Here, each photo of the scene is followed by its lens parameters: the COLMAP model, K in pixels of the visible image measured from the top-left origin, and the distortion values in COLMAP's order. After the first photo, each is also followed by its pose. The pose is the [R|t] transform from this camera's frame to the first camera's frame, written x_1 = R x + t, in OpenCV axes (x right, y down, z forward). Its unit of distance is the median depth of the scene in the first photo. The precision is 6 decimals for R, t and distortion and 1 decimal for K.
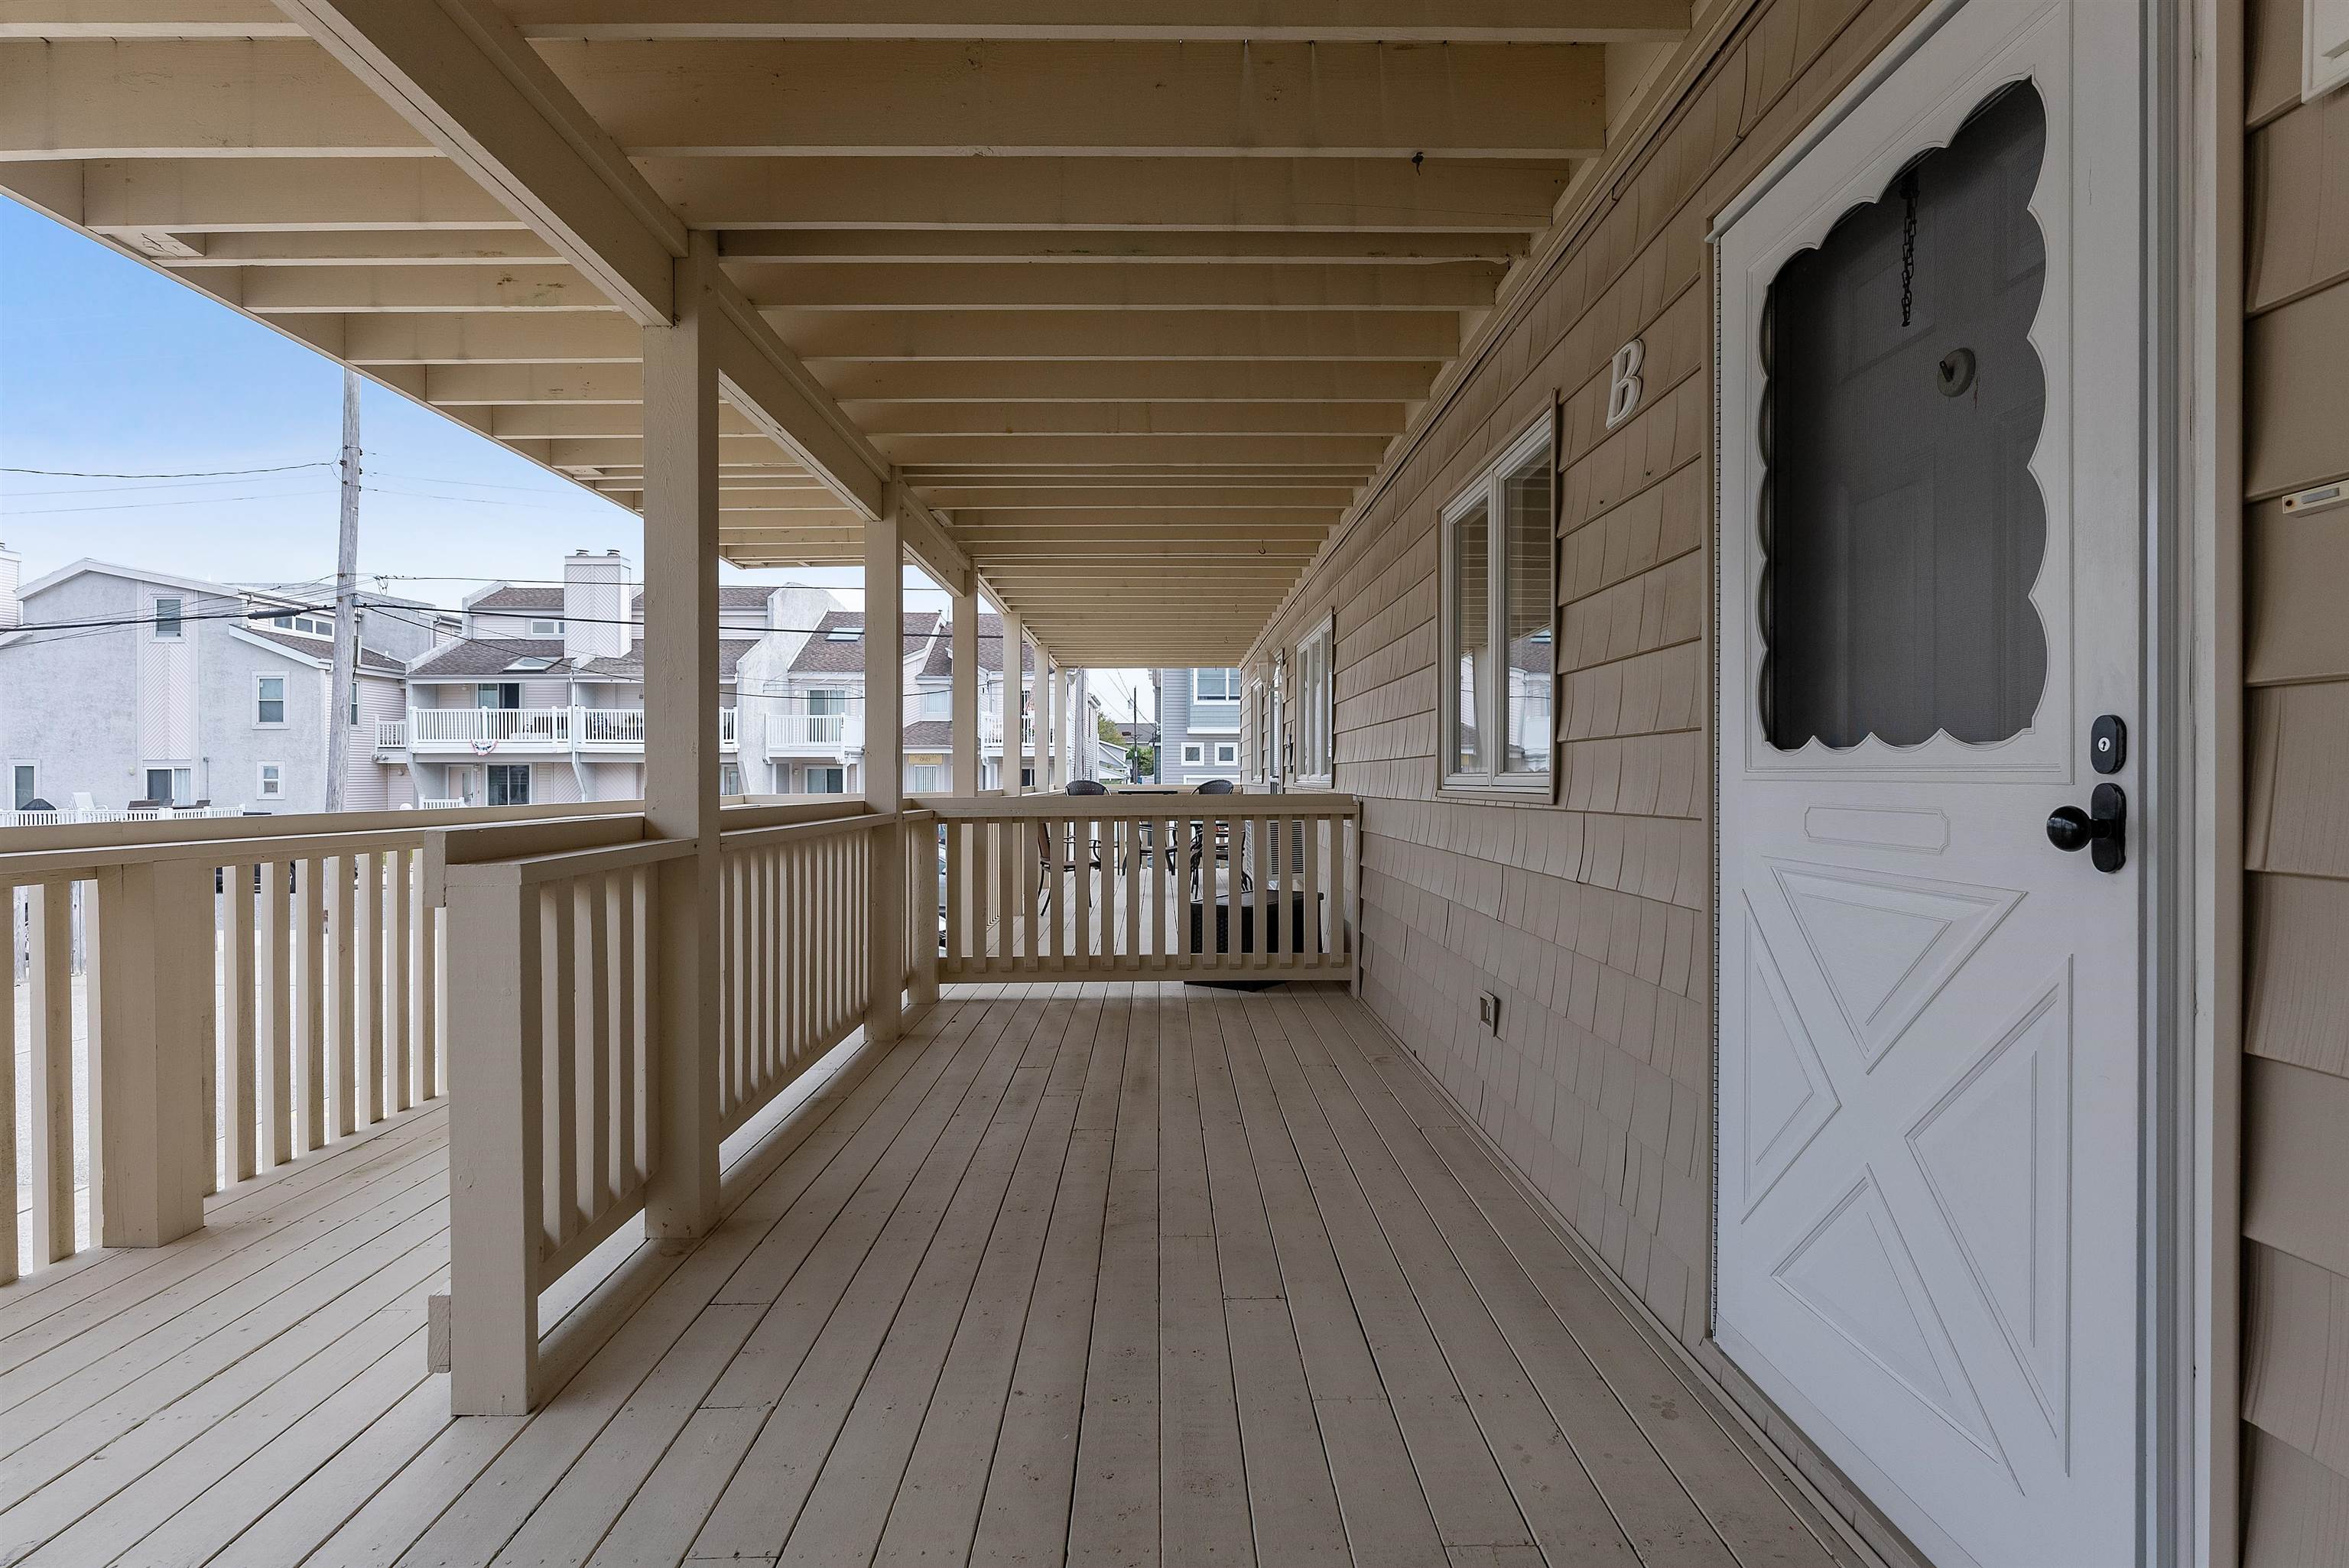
lens RADIAL K [[1148.2, 0, 1180.0], [0, 1148.2, 767.5], [0, 0, 1]] dist [0.000946, 0.000034]
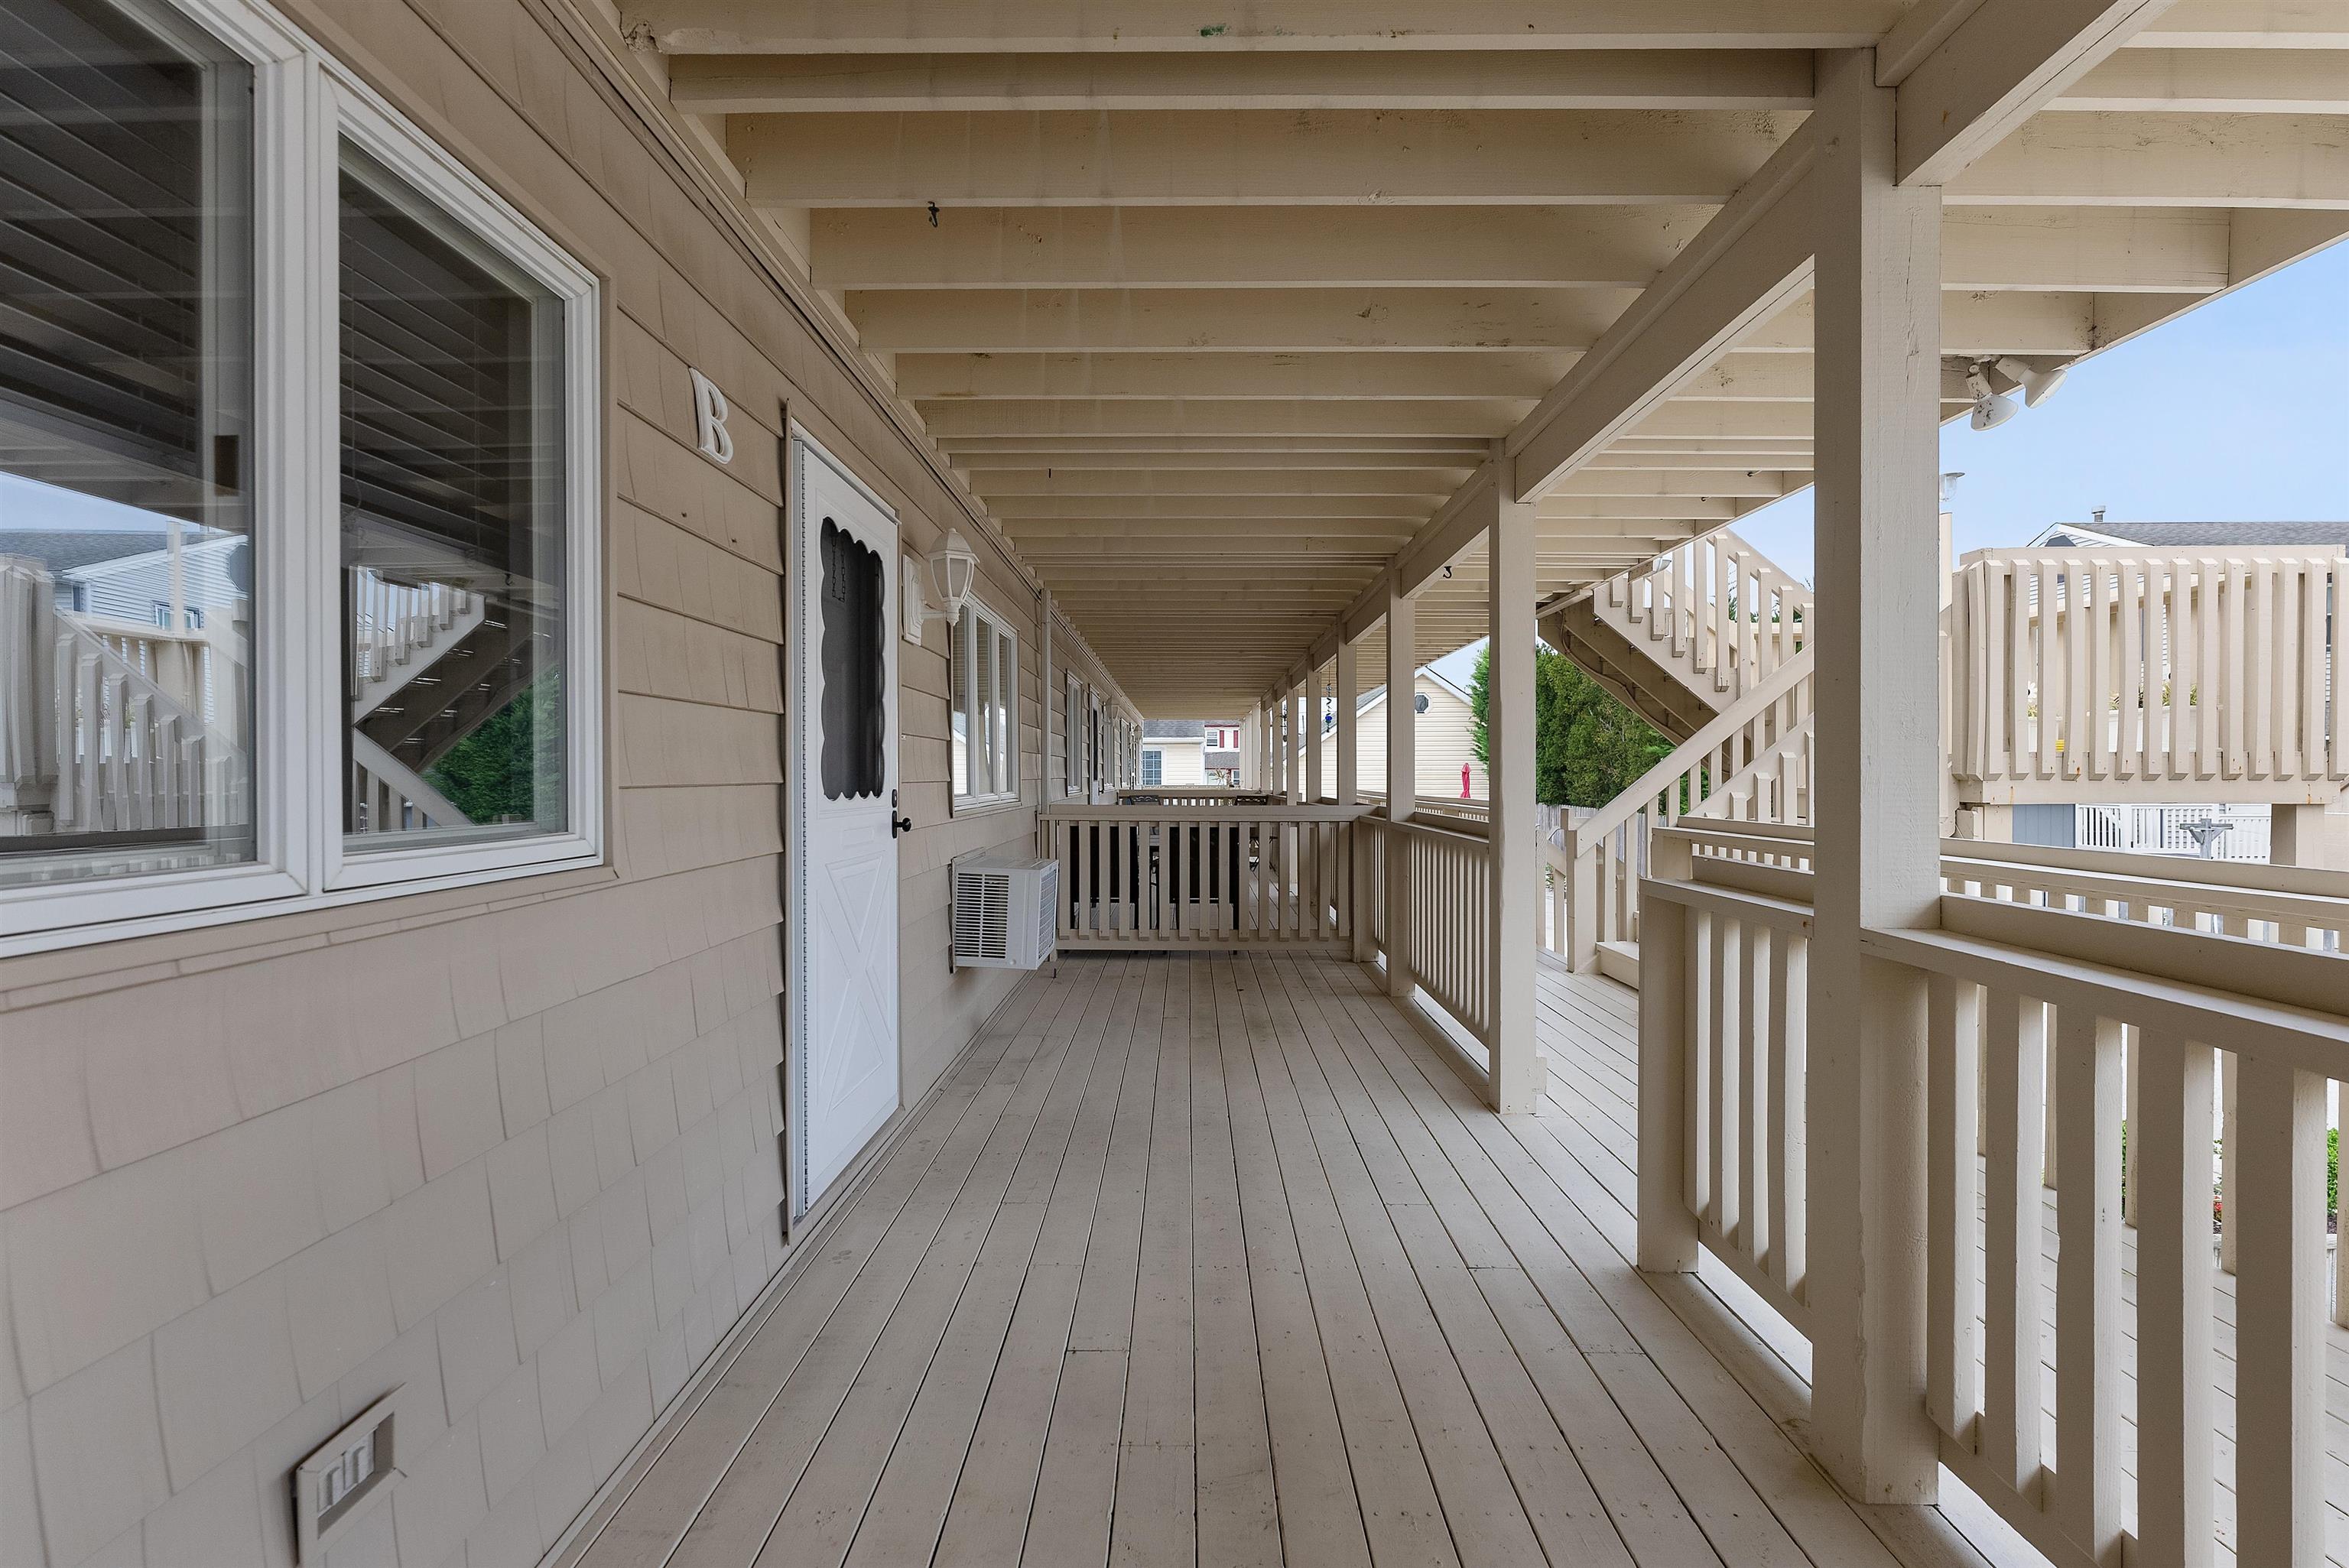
lens RADIAL K [[1093.0, 0, 1174.5], [0, 1093.0, 784.0], [0, 0, 1]] dist [-0.000016, -0.000006]
pose [[-0.999481, 0.001550, 0.032173, -0.031047], [0.001479, 0.999996, -0.002232, -0.024885], [-0.032176, -0.002183, -0.999480, 1.851871]]
